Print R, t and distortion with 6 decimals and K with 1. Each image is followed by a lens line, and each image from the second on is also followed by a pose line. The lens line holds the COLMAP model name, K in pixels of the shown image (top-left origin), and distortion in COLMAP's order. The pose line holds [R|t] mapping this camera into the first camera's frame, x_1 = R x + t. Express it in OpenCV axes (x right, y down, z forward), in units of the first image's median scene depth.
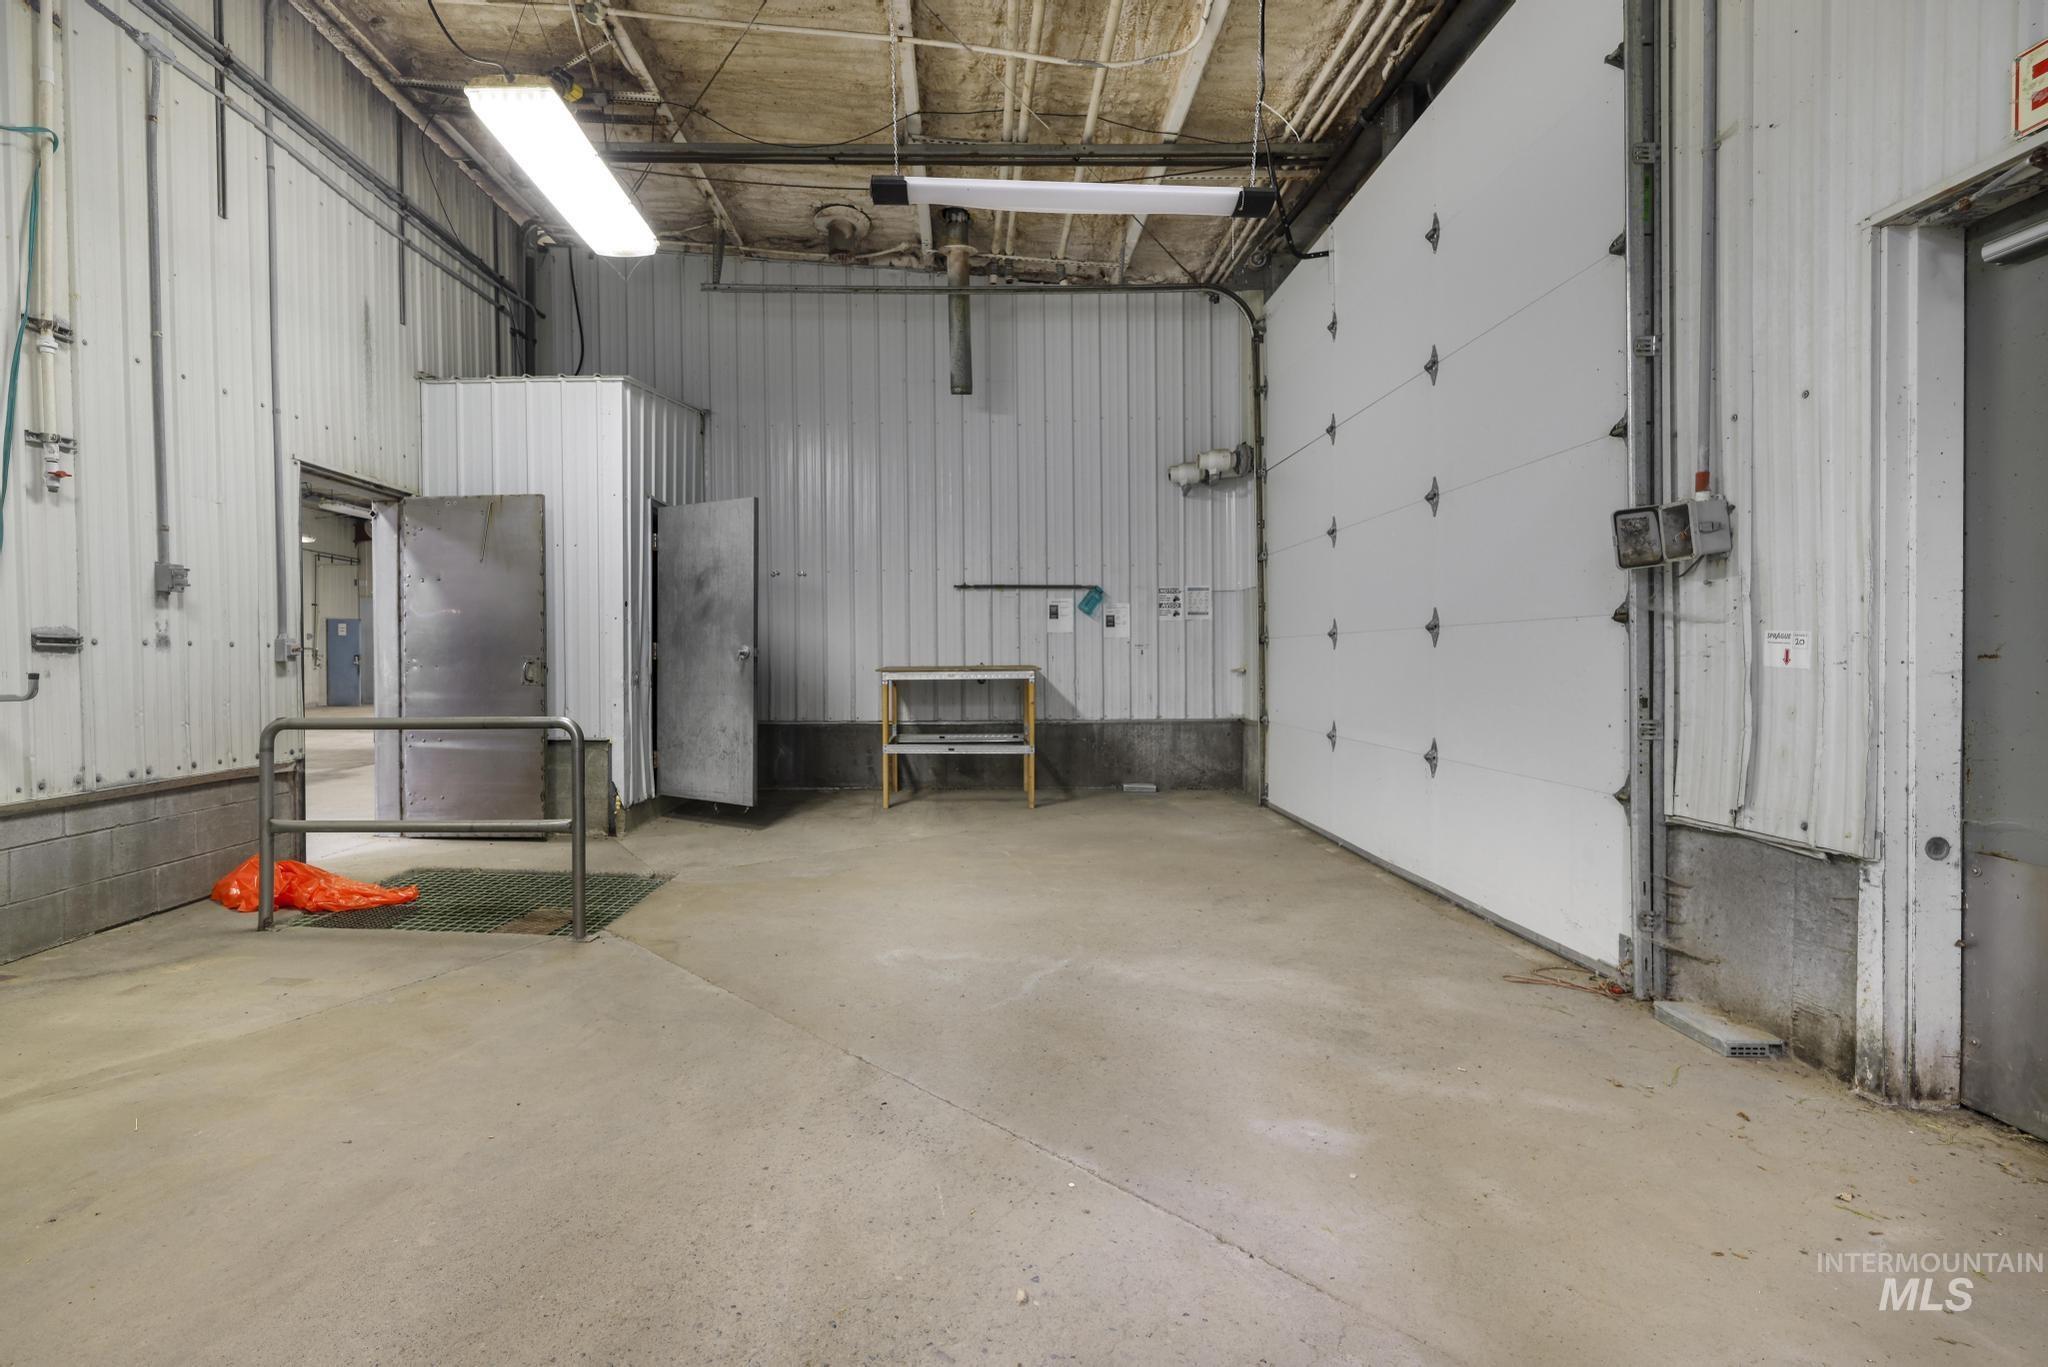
lens RADIAL K [[884.7, 0, 1020.7], [0, 884.7, 669.1], [0, 0, 1]] dist [-0.000678, -0.000018]
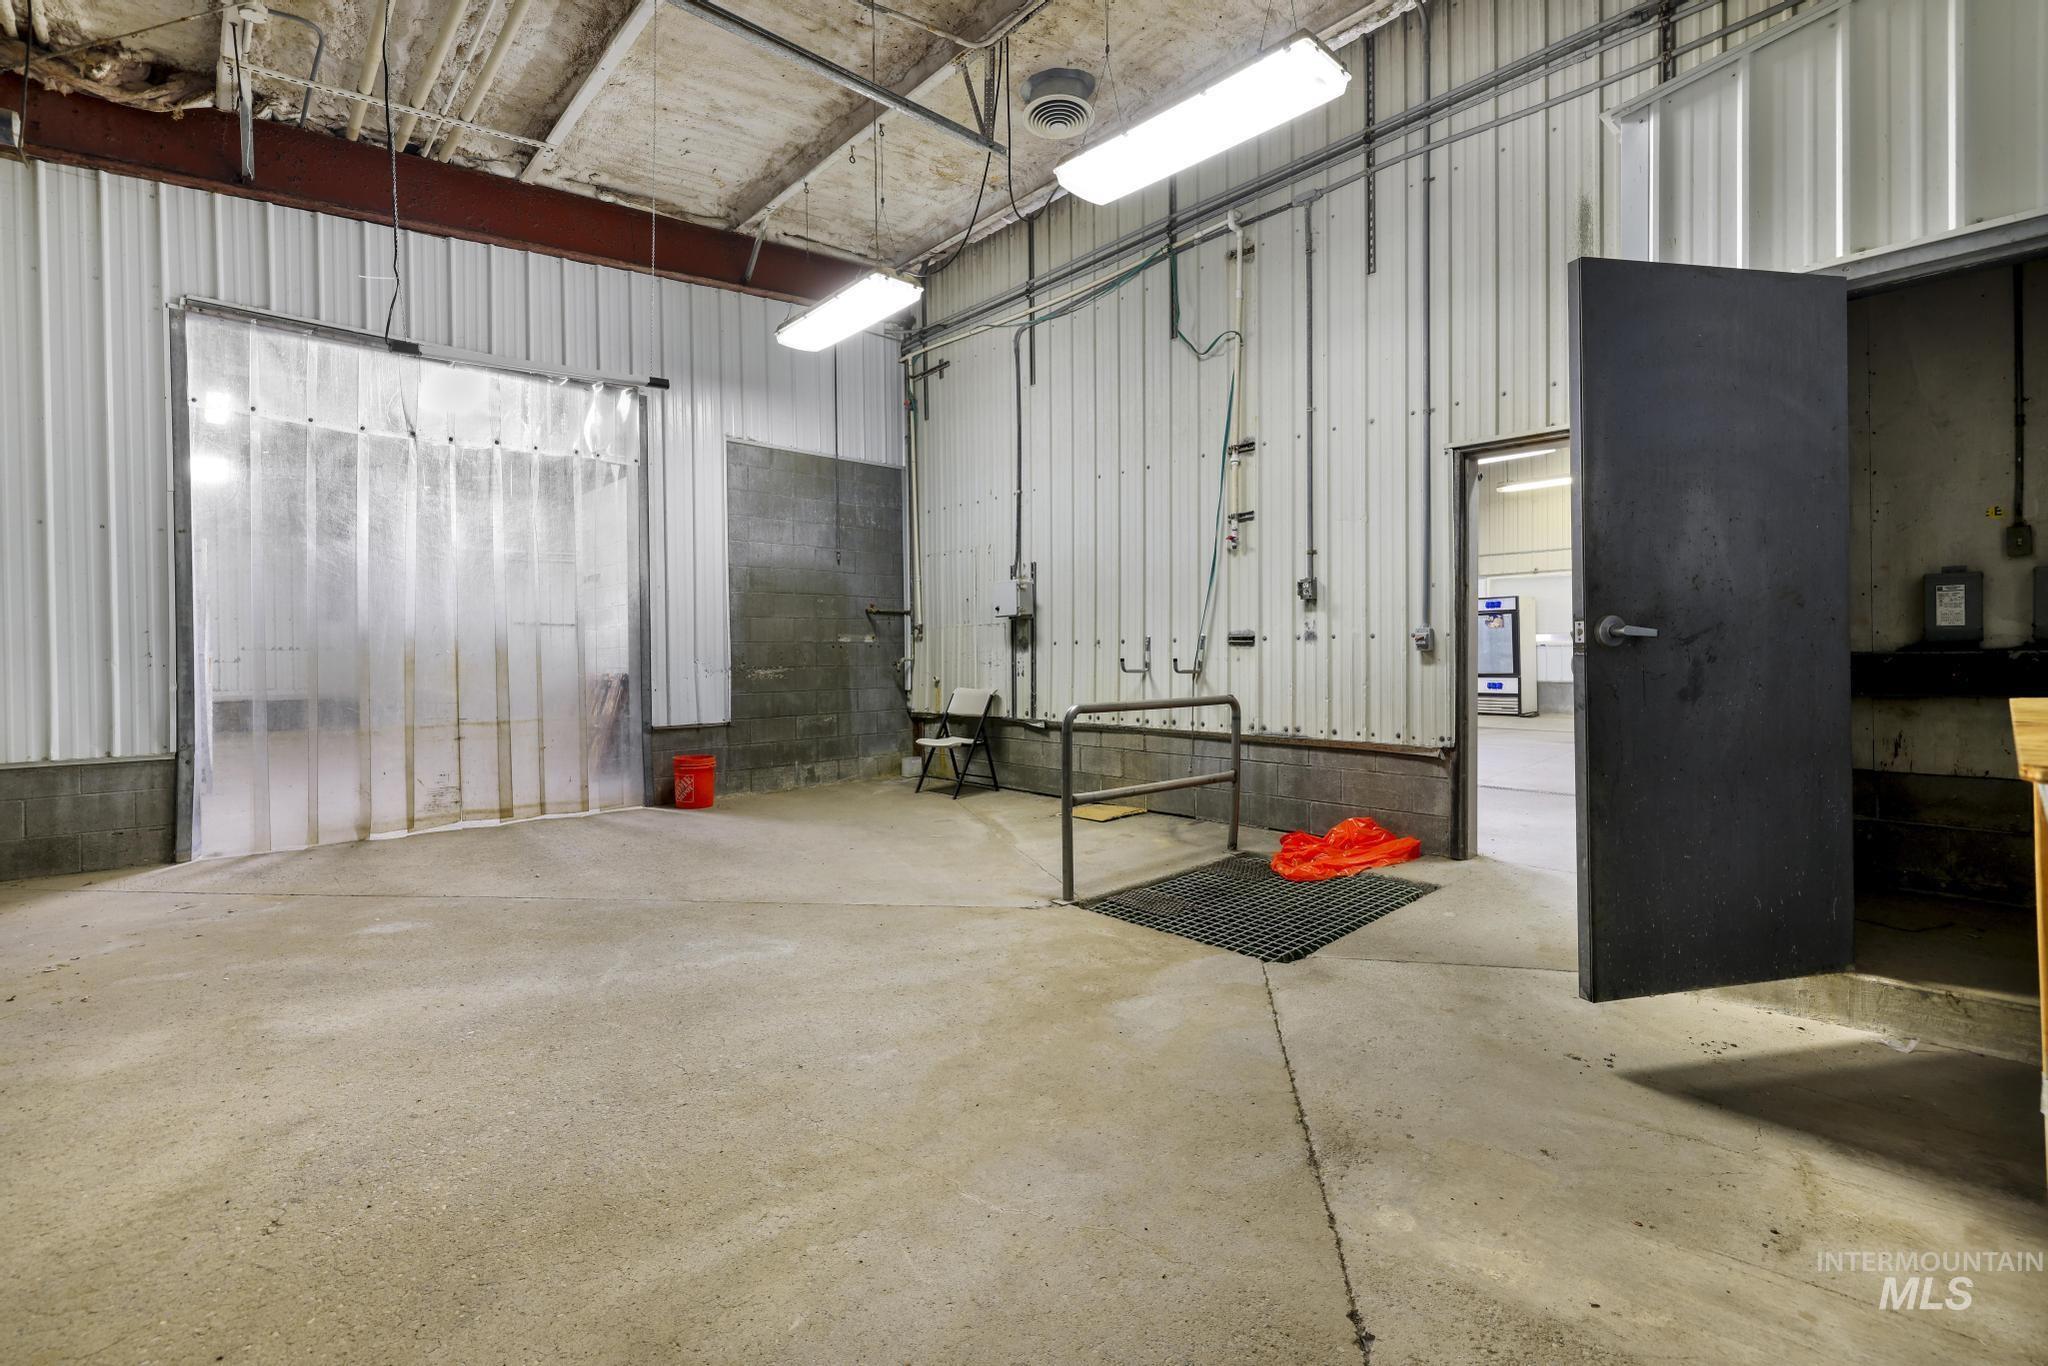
lens RADIAL K [[931.6, 0, 988.6], [0, 931.6, 660.5], [0, 0, 1]] dist [0.000738, -0.000104]
pose [[-0.790749, 0.016051, -0.611930, 0.298979], [0.006432, 0.999819, 0.017913, -0.023043], [0.612106, 0.010228, -0.790709, 1.856329]]
